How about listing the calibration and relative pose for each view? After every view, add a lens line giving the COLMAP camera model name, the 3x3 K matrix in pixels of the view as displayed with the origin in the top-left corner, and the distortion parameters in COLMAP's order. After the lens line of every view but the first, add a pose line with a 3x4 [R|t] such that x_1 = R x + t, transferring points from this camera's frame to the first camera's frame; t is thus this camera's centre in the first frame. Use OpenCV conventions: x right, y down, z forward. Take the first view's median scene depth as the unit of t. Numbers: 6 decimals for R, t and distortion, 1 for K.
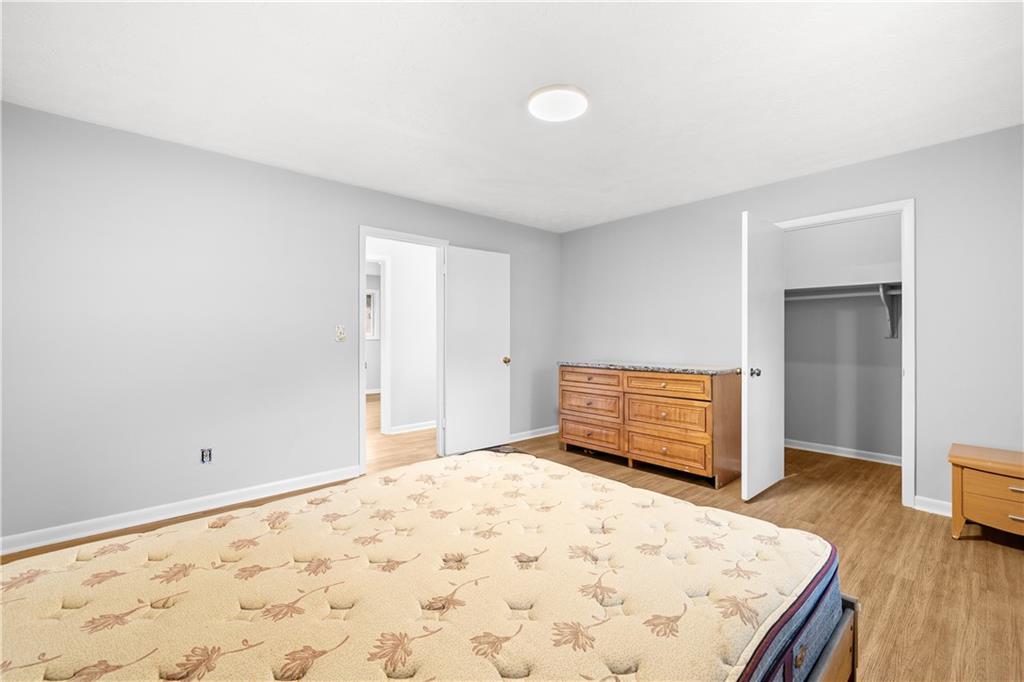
lens RADIAL K [[431.0, 0, 515.6], [0, 431.0, 336.9], [0, 0, 1]] dist [0.000190, -0.001158]
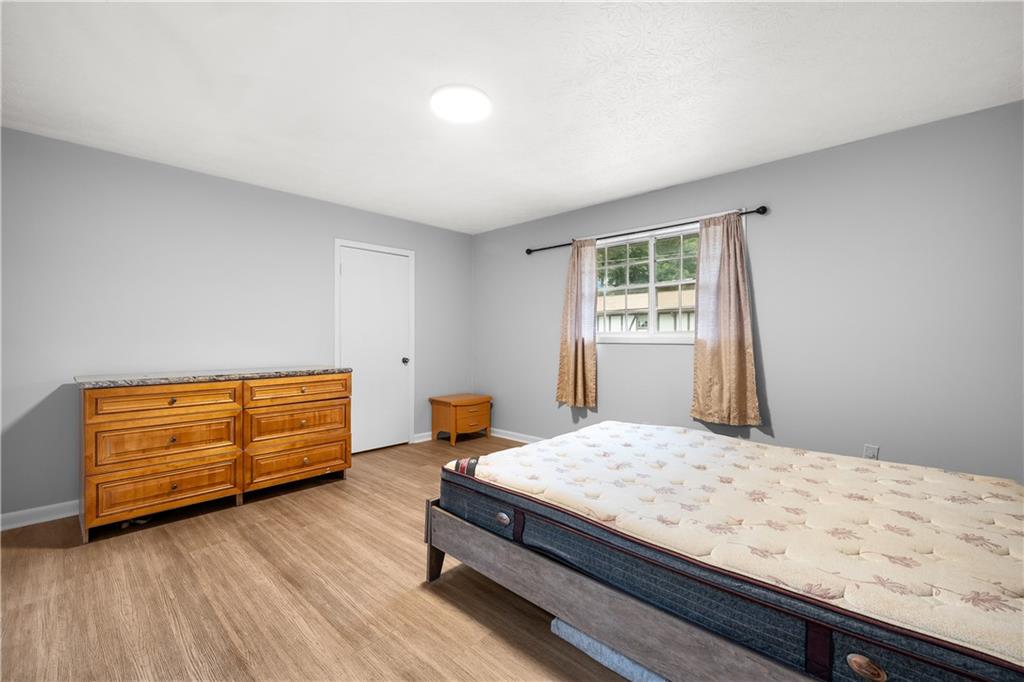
lens RADIAL K [[431.0, 0, 516.0], [0, 431.0, 339.7], [0, 0, 1]] dist [0.000190, -0.001158]
pose [[-0.081171, -0.005965, 0.996682, -0.595937], [0.000772, 0.999981, 0.006048, 0.001863], [-0.996700, 0.001260, -0.081165, 0.626040]]
